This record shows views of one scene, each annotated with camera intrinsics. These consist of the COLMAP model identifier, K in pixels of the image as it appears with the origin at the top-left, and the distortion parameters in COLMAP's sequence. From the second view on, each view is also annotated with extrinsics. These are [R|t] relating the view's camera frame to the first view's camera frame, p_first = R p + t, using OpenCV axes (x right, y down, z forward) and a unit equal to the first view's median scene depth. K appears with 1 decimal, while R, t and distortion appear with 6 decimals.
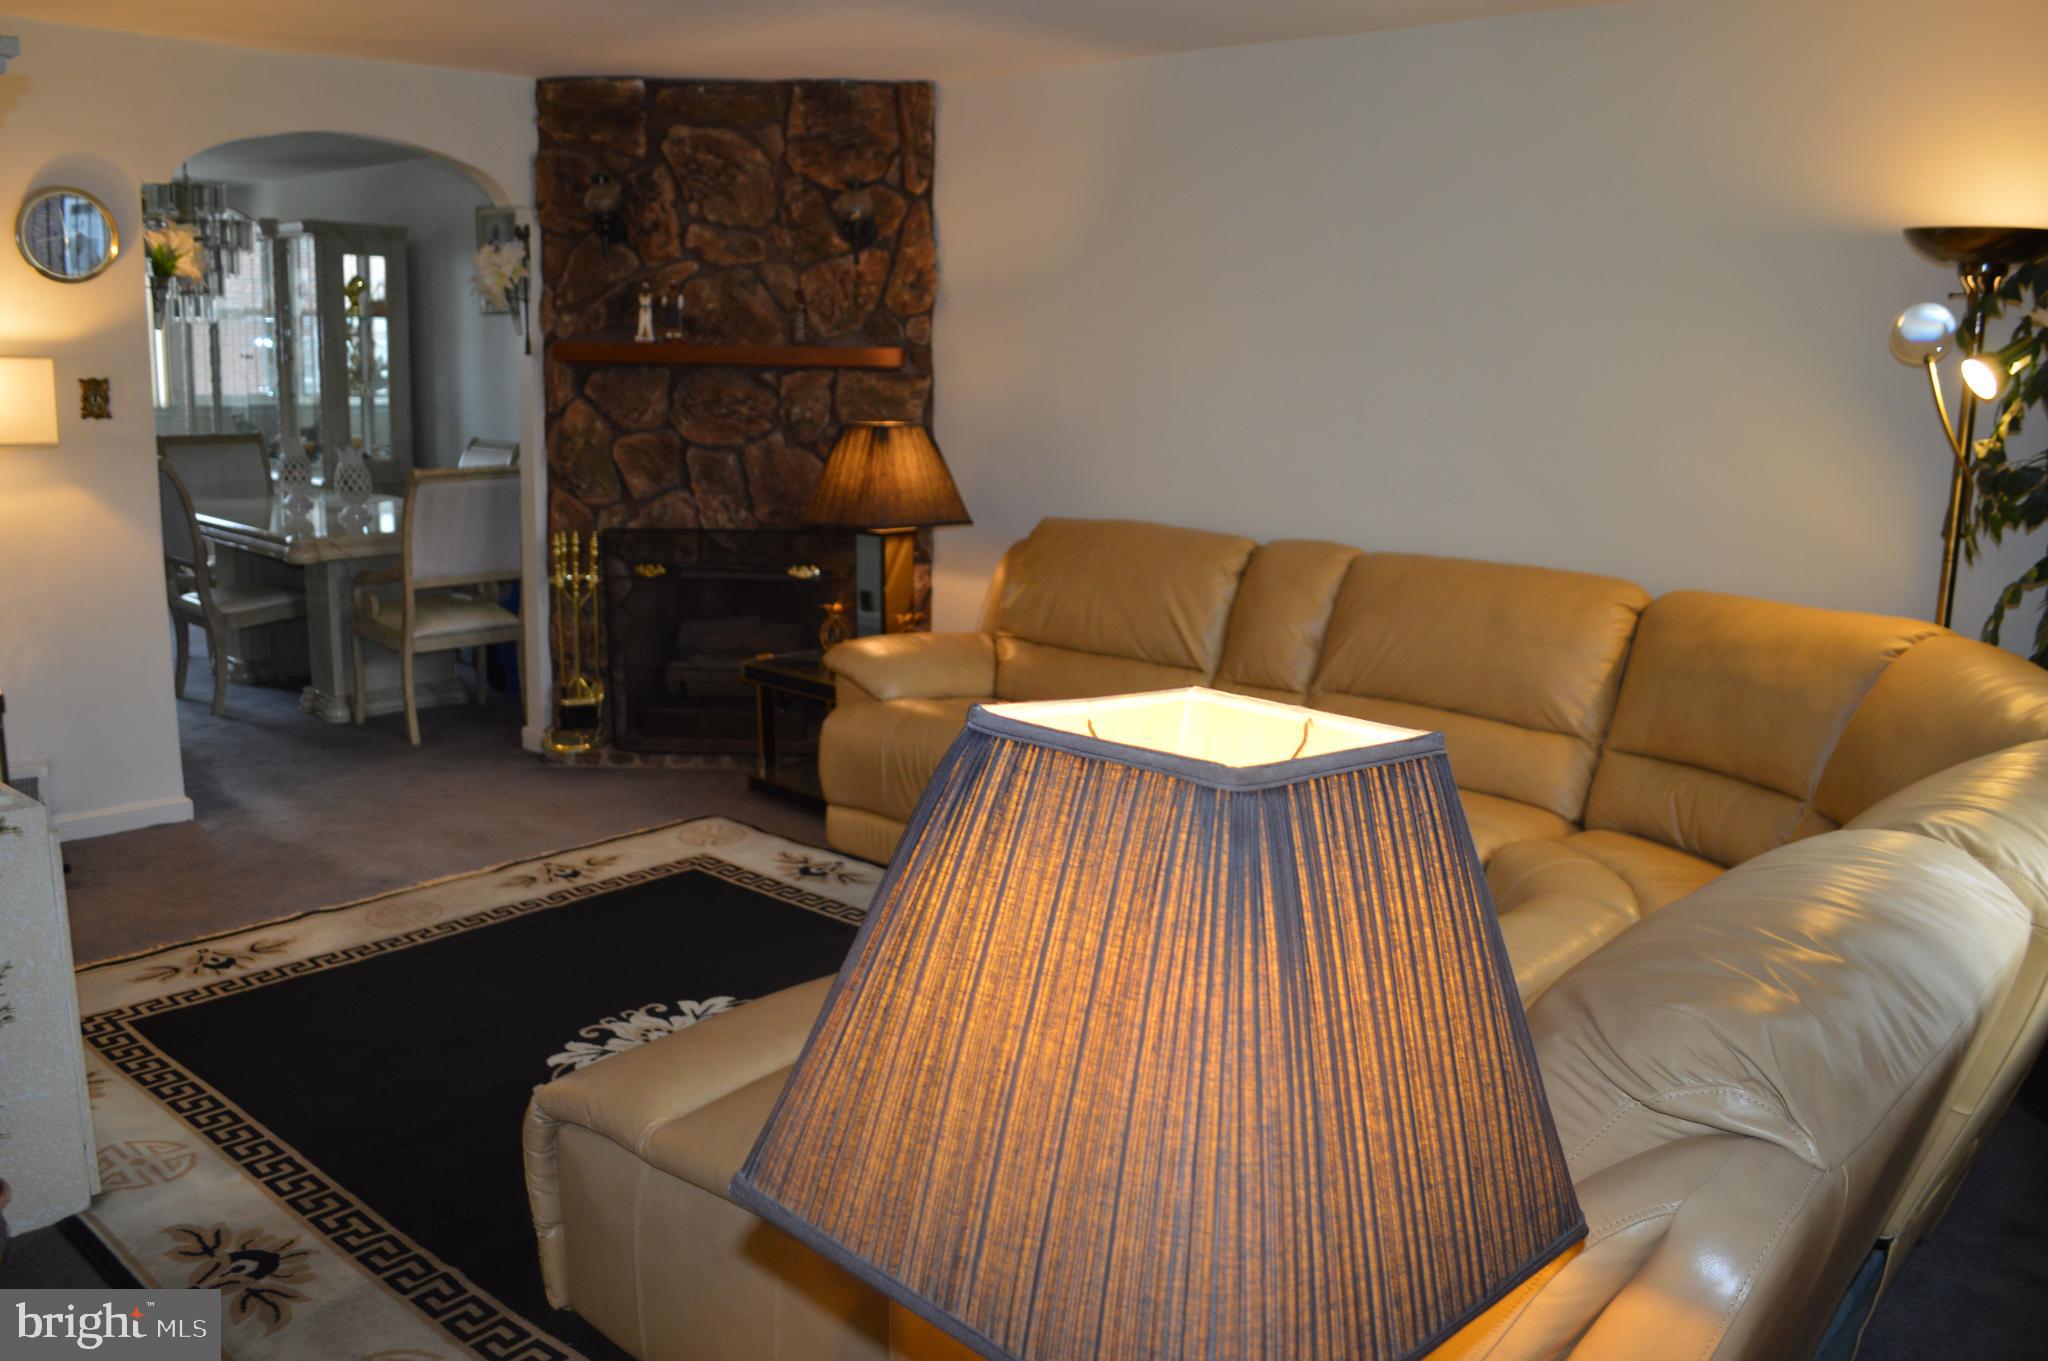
lens RADIAL K [[1637.7, 0, 1015.5], [0, 1637.7, 677.1], [0, 0, 1]] dist [-0.084014, 0.012873]
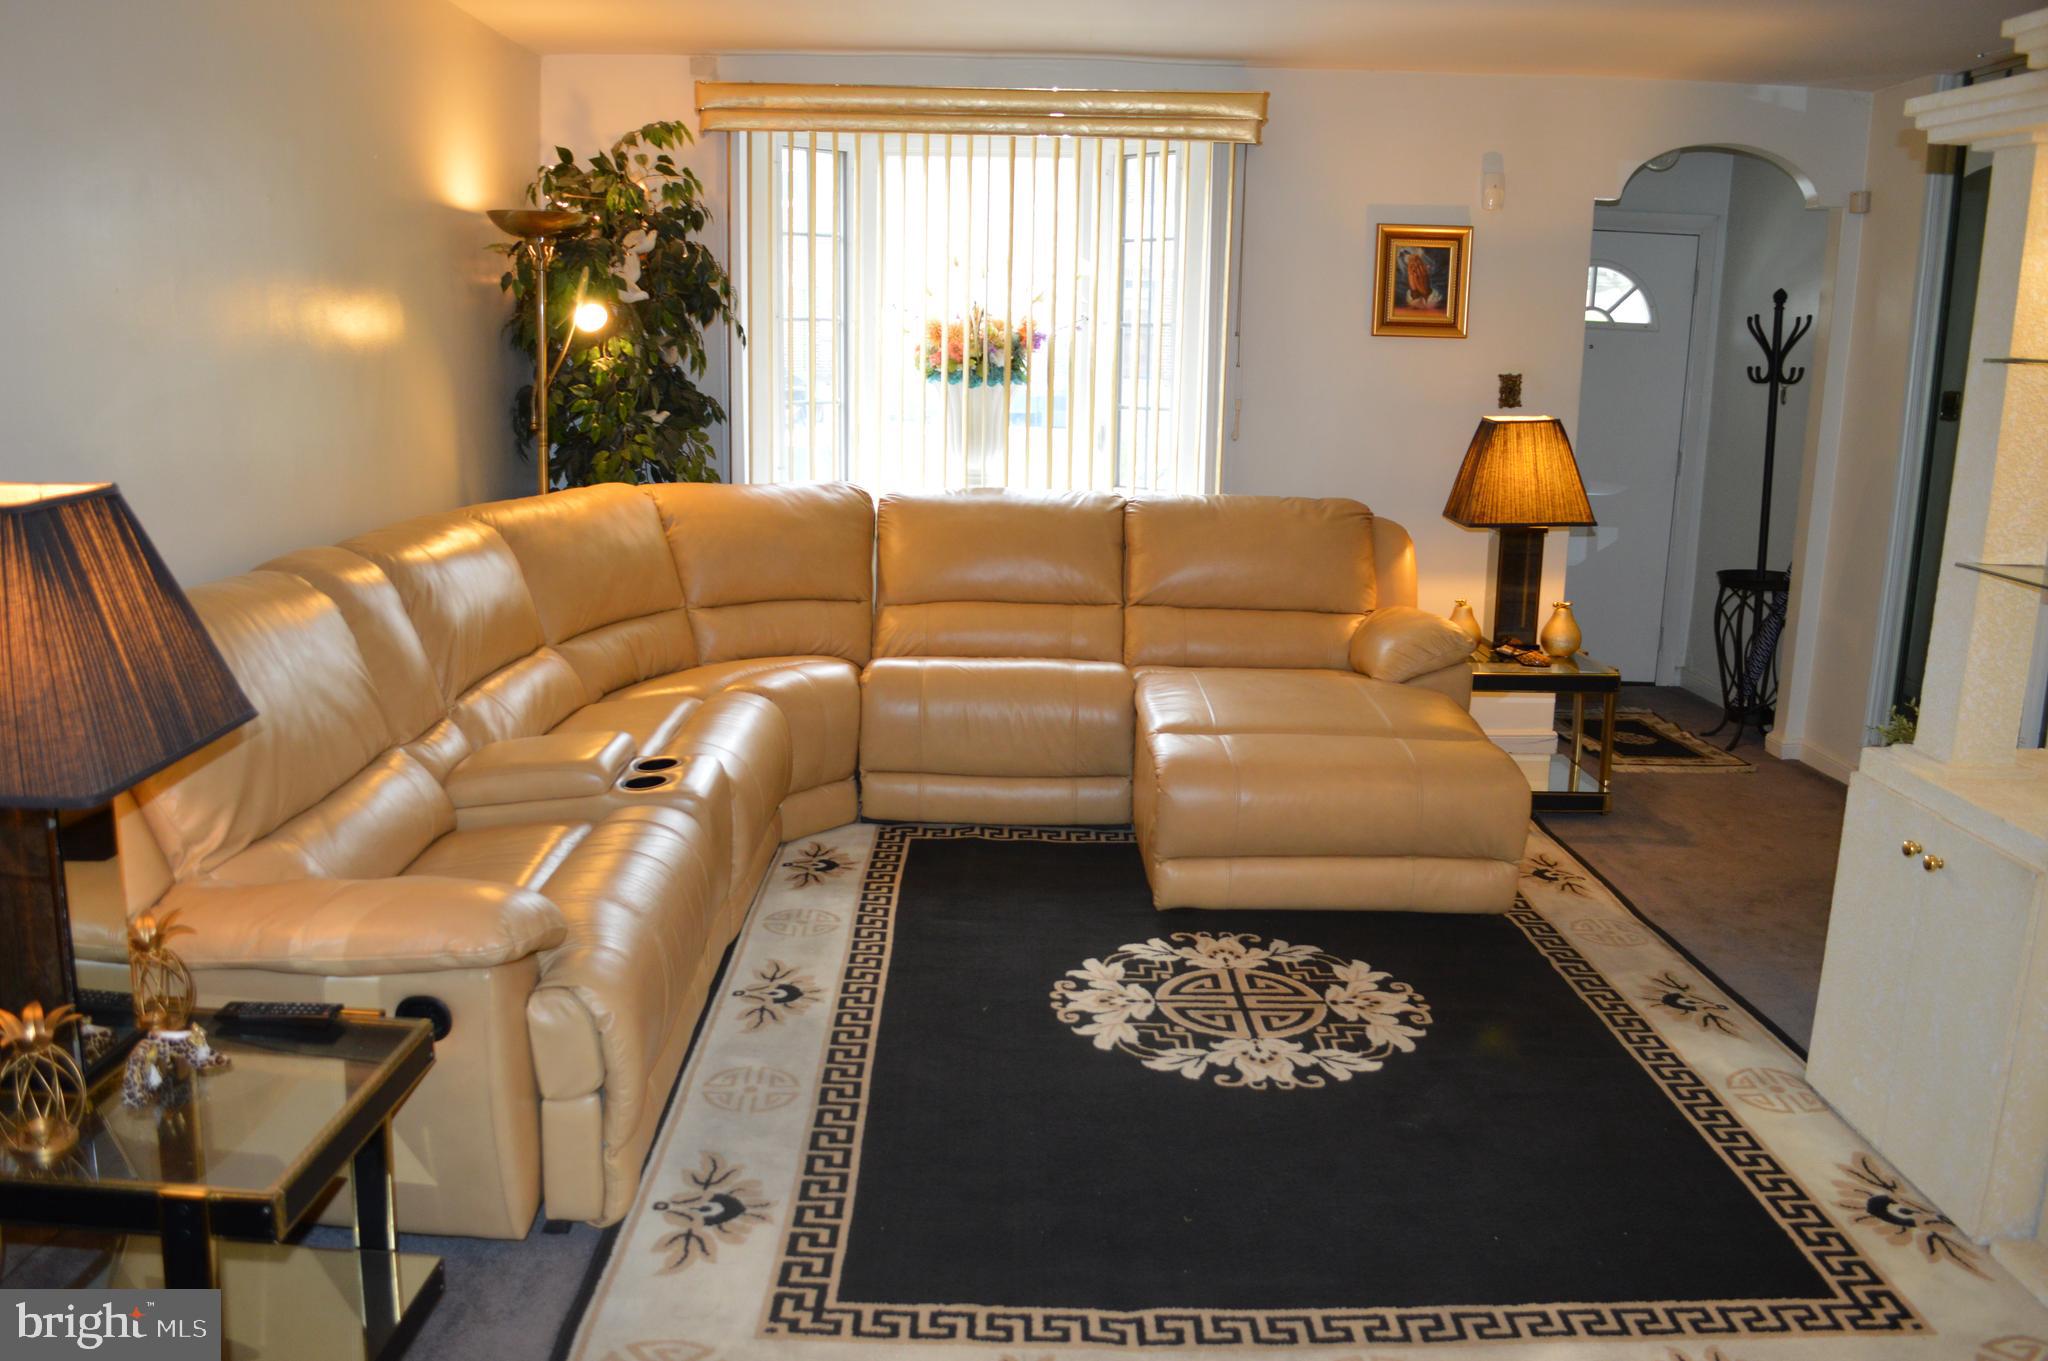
lens RADIAL K [[1637.7, 0, 1018.2], [0, 1637.7, 675.4], [0, 0, 1]] dist [-0.084014, 0.012873]
pose [[-0.678450, -0.182622, 0.711586, -0.723201], [0.104454, 0.934790, 0.339495, -0.310249], [-0.727183, 0.304658, -0.615133, 1.535895]]
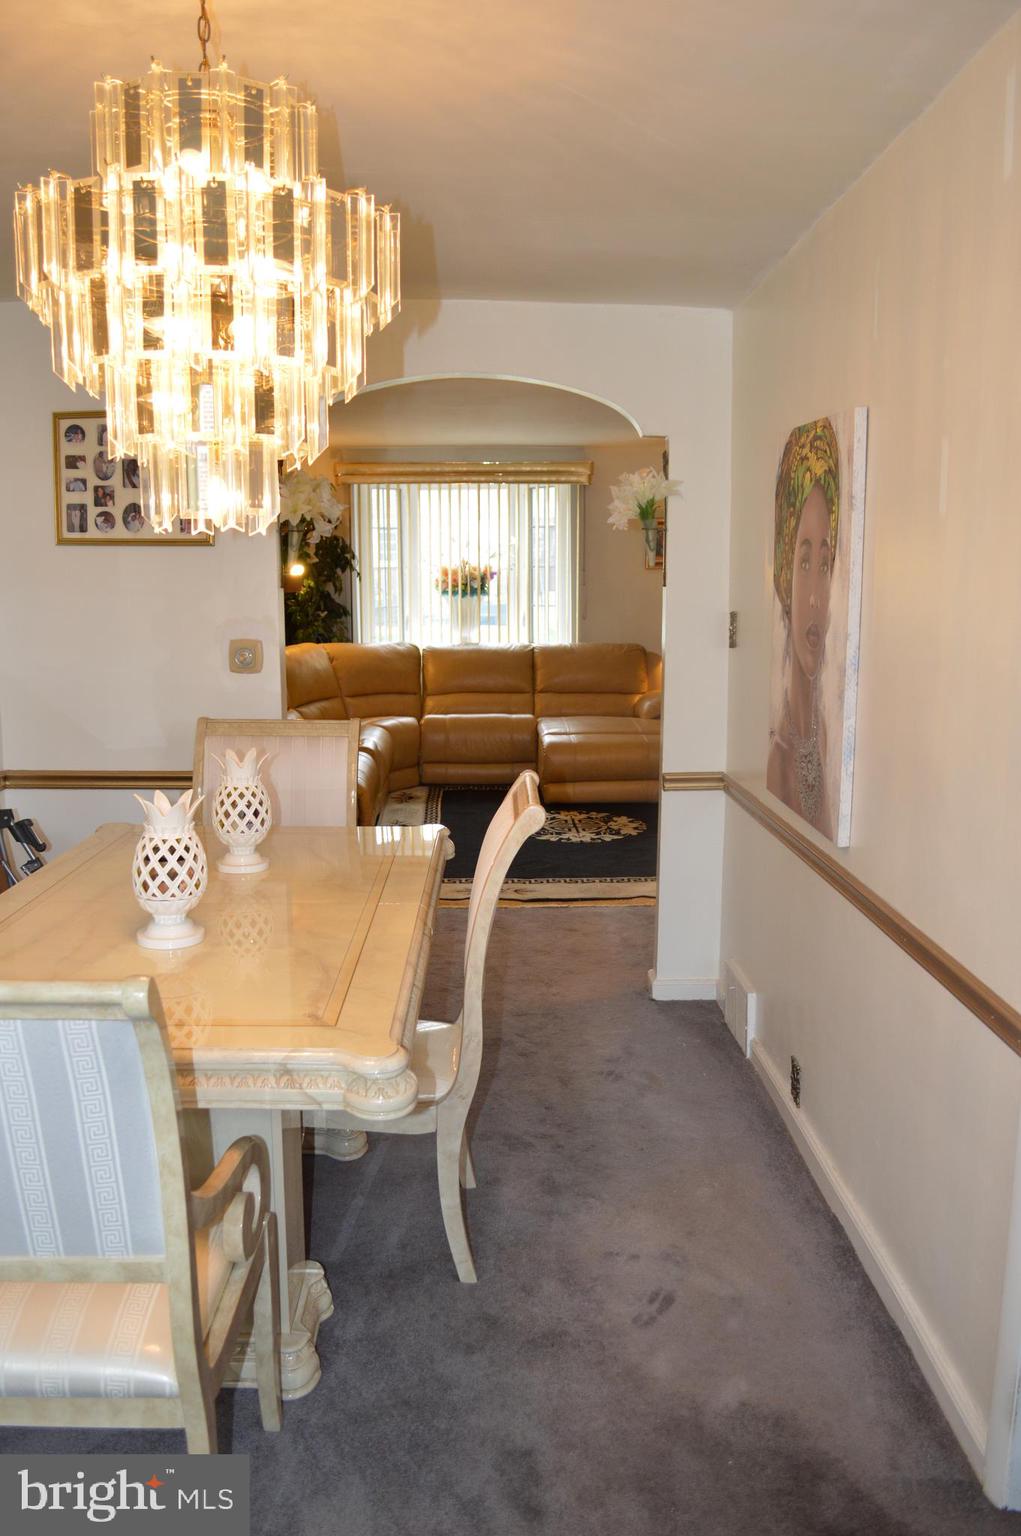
lens RADIAL K [[1228.3, 0, 500.1], [0, 1228.3, 776.9], [0, 0, 1]] dist [-0.084014, 0.012873]
pose [[-0.690081, -0.142874, 0.709489, -1.440200], [0.125816, 0.941711, 0.312011, -0.475173], [-0.712712, 0.304578, -0.631881, 2.186254]]
